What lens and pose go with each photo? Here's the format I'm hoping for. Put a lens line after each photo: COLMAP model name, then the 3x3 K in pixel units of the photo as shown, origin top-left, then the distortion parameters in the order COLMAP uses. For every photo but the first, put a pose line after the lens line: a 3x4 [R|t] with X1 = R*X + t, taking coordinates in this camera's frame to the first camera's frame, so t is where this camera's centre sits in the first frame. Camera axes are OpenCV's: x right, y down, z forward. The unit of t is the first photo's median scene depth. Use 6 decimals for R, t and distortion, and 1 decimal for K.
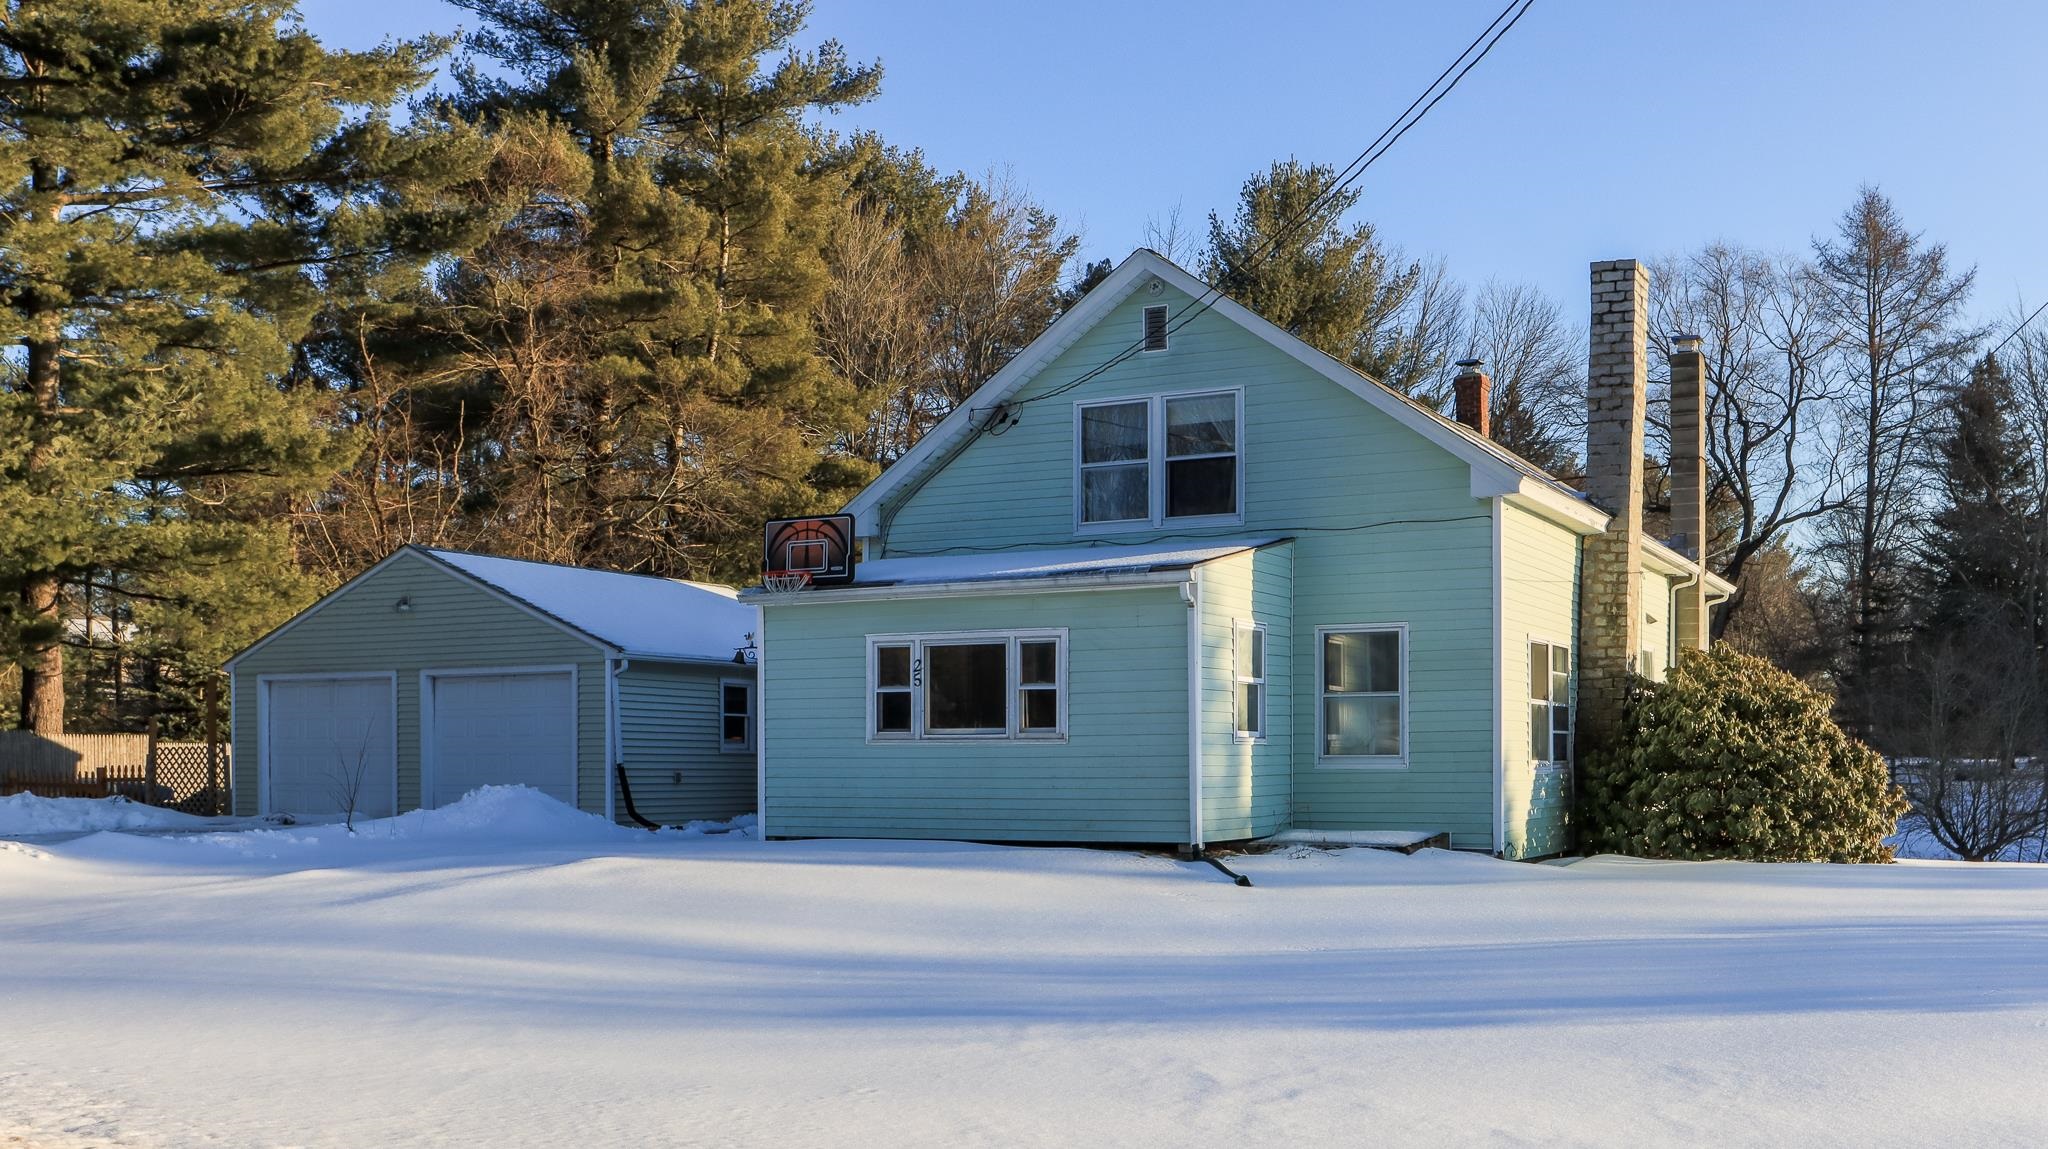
lens RADIAL K [[1731.4, 0, 1025.7], [0, 1731.4, 713.8], [0, 0, 1]] dist [-0.021172, -0.004760]
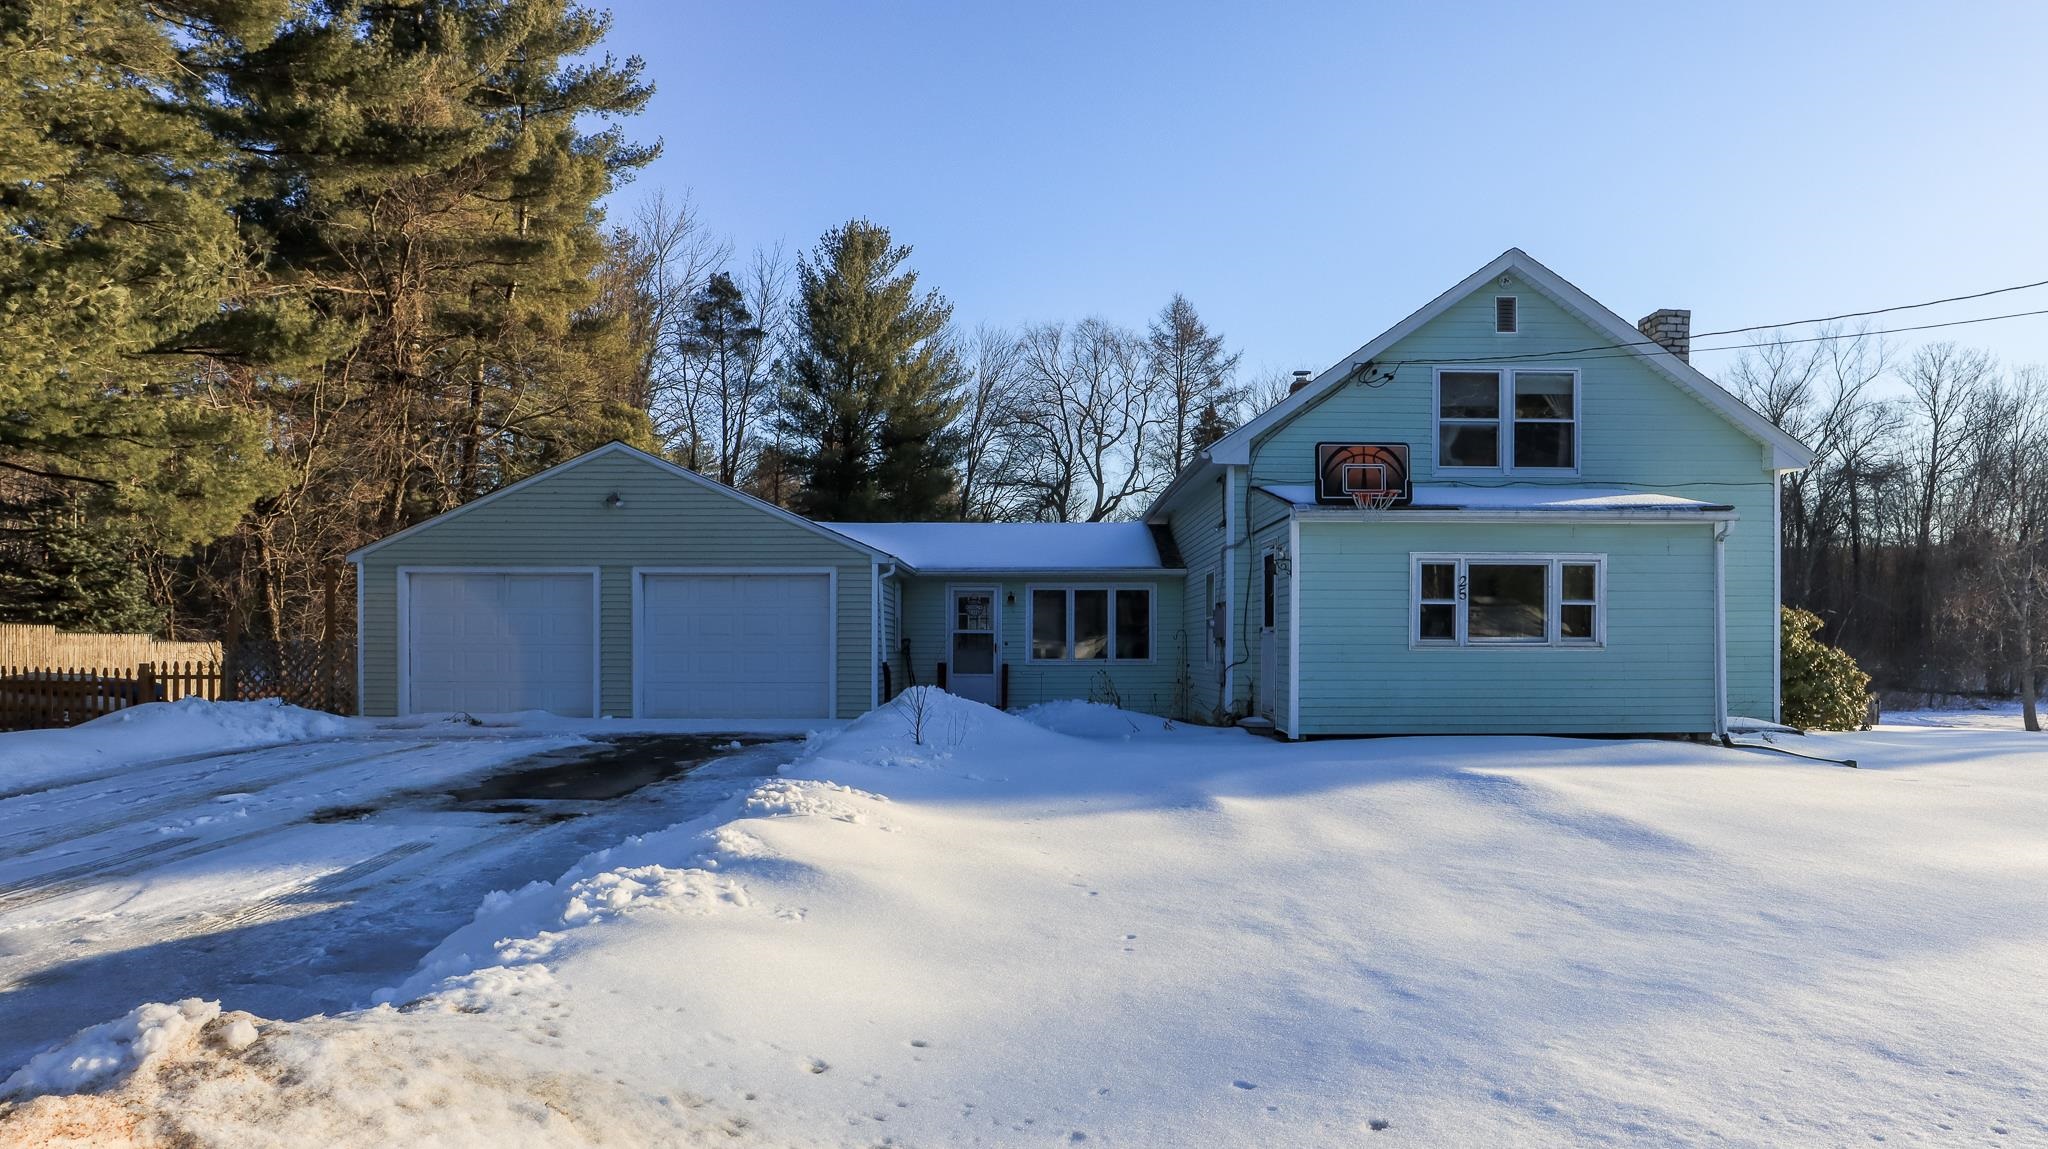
lens RADIAL K [[1160.8, 0, 1004.8], [0, 1160.8, 620.8], [0, 0, 1]] dist [-0.026111, 0.000245]
pose [[0.898509, 0.012385, 0.438781, -0.640545], [-0.015438, 0.999875, 0.003389, 0.000032], [-0.438684, -0.009819, 0.898588, 0.433256]]
